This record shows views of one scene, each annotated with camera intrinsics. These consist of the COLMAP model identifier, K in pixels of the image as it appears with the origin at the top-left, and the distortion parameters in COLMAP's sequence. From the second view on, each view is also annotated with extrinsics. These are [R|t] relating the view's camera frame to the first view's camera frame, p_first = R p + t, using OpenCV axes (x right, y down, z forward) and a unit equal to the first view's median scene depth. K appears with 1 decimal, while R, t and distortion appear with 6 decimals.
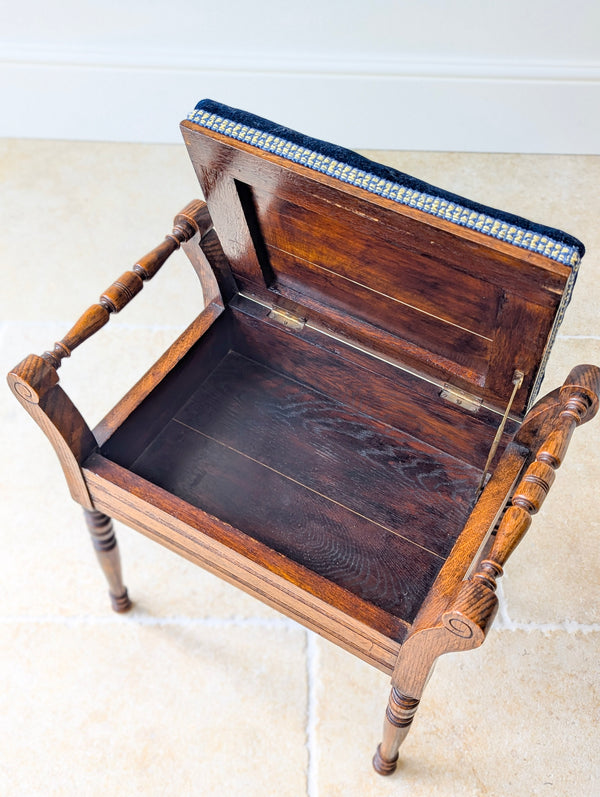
lens RADIAL K [[852.2, 0, 303.2], [0, 852.2, 381.2], [0, 0, 1]] dist [0.022409, 0.003511]
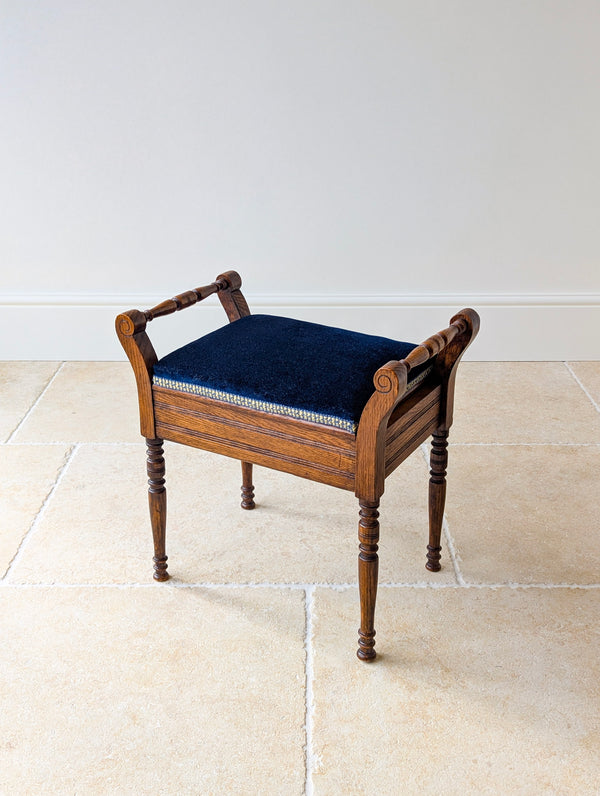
lens RADIAL K [[868.9, 0, 301.4], [0, 868.9, 358.7], [0, 0, 1]] dist [0.020154, 0.021300]
pose [[0.999557, -0.027111, -0.012288, 0.025617], [0.017152, 0.861997, -0.506623, 0.685831], [0.024327, 0.506187, 0.862080, -0.309194]]
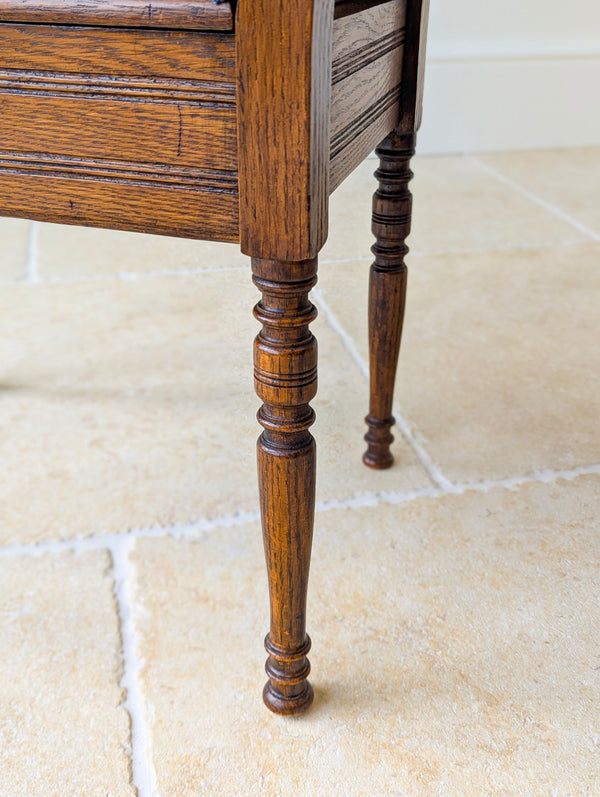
lens RADIAL K [[858.3, 0, 300.0], [0, 858.3, 398.5], [0, 0, 1]] dist [0.028644, 0.002204]
pose [[0.968573, -0.132611, 0.210429, 0.019899], [0.202758, 0.910983, -0.359165, 0.448785], [-0.144068, 0.390544, 0.909241, 0.467261]]
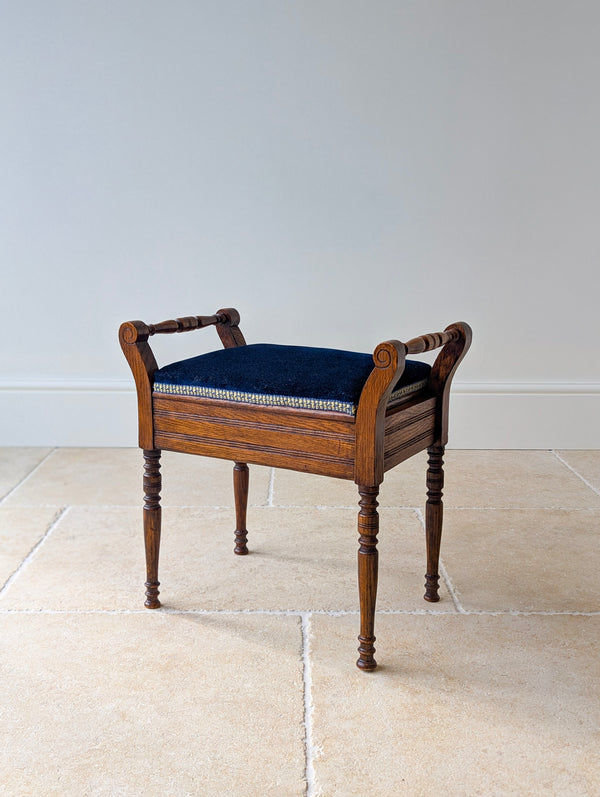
lens RADIAL K [[858.2, 0, 297.6], [0, 858.2, 379.1], [0, 0, 1]] dist [0.009767, 0.029599]
pose [[0.999735, -0.021119, 0.009133, -0.004634], [0.021850, 0.746999, -0.664466, 0.906079], [0.007210, 0.664490, 0.747262, -0.165209]]
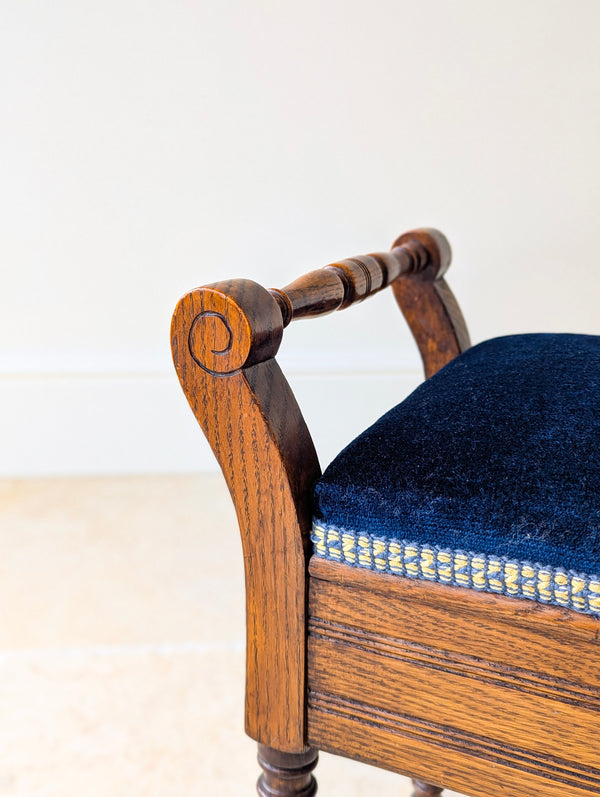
lens RADIAL K [[852.2, 0, 303.2], [0, 852.2, 381.2], [0, 0, 1]] dist [0.022409, 0.003511]
pose [[0.995071, -0.037088, 0.091971, -0.236460], [0.084512, 0.802374, -0.590807, 0.216130], [-0.051884, 0.595668, 0.801553, 0.486470]]
